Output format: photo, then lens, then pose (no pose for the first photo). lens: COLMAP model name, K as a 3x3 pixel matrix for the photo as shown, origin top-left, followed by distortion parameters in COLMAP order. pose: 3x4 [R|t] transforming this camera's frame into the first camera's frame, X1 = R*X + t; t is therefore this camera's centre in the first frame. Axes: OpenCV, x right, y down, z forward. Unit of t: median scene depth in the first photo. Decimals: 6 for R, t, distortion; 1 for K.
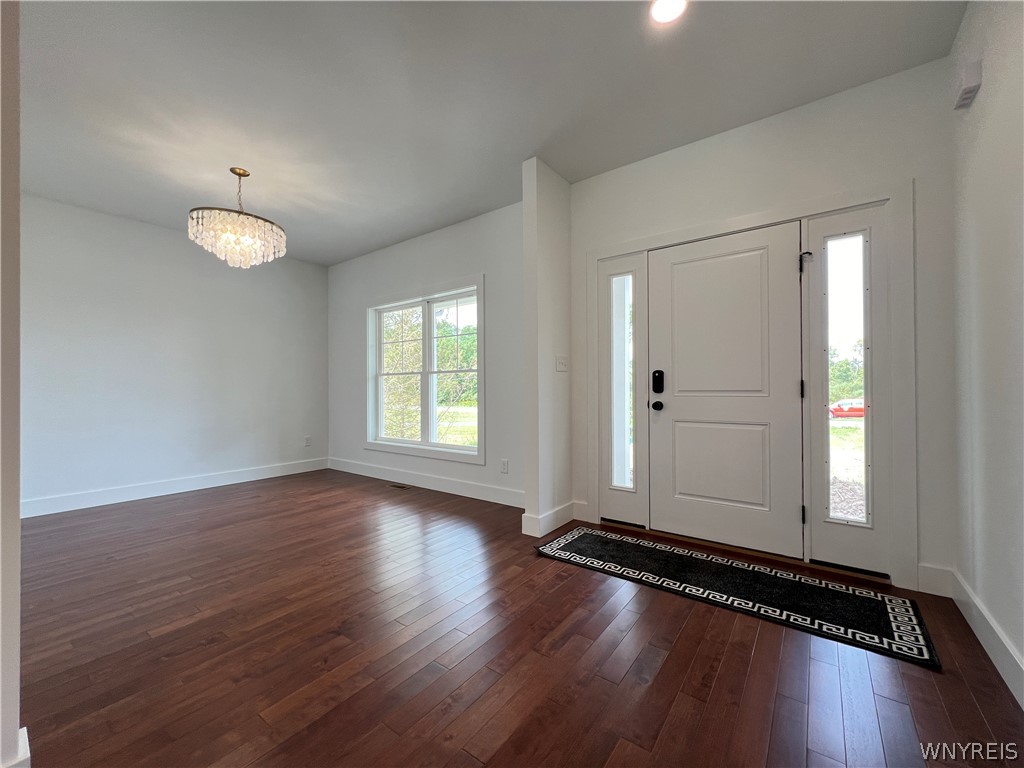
lens RADIAL K [[410.4, 0, 510.0], [0, 410.4, 386.7], [0, 0, 1]] dist [0.012767, 0.000175]
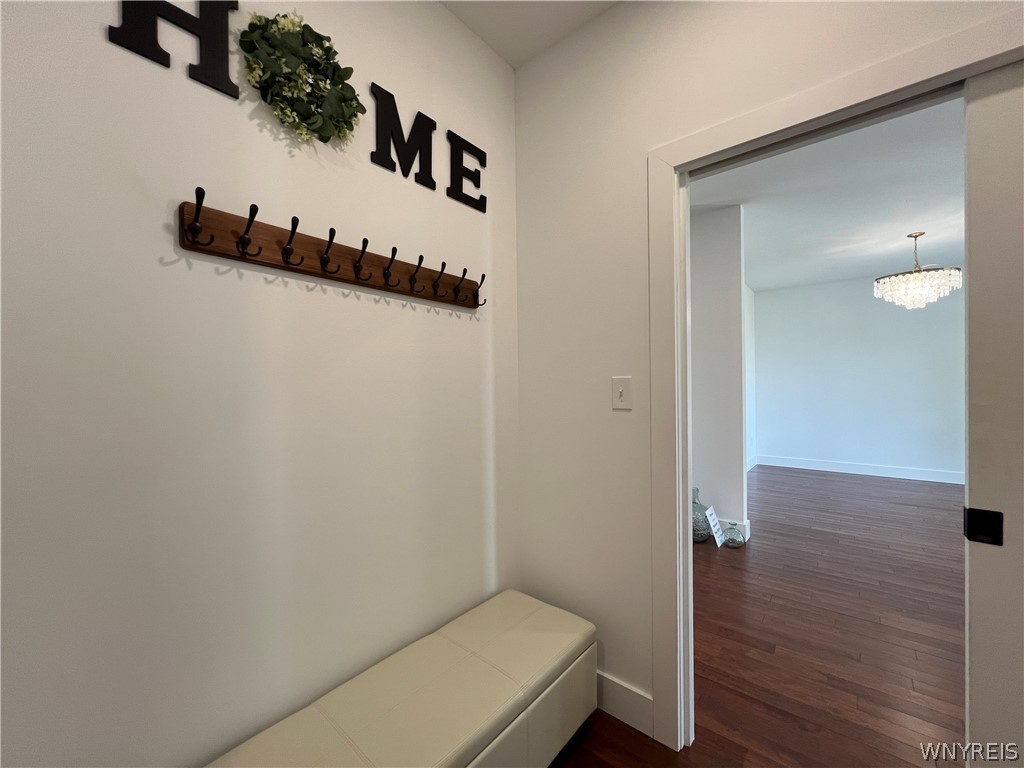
lens RADIAL K [[410.4, 0, 510.2], [0, 410.4, 386.0], [0, 0, 1]] dist [0.012767, 0.000175]
pose [[-0.046543, 0.007565, -0.998888, 1.021650], [0.004643, 0.999962, 0.007357, -0.086736], [0.998906, -0.004296, -0.046576, -0.296033]]
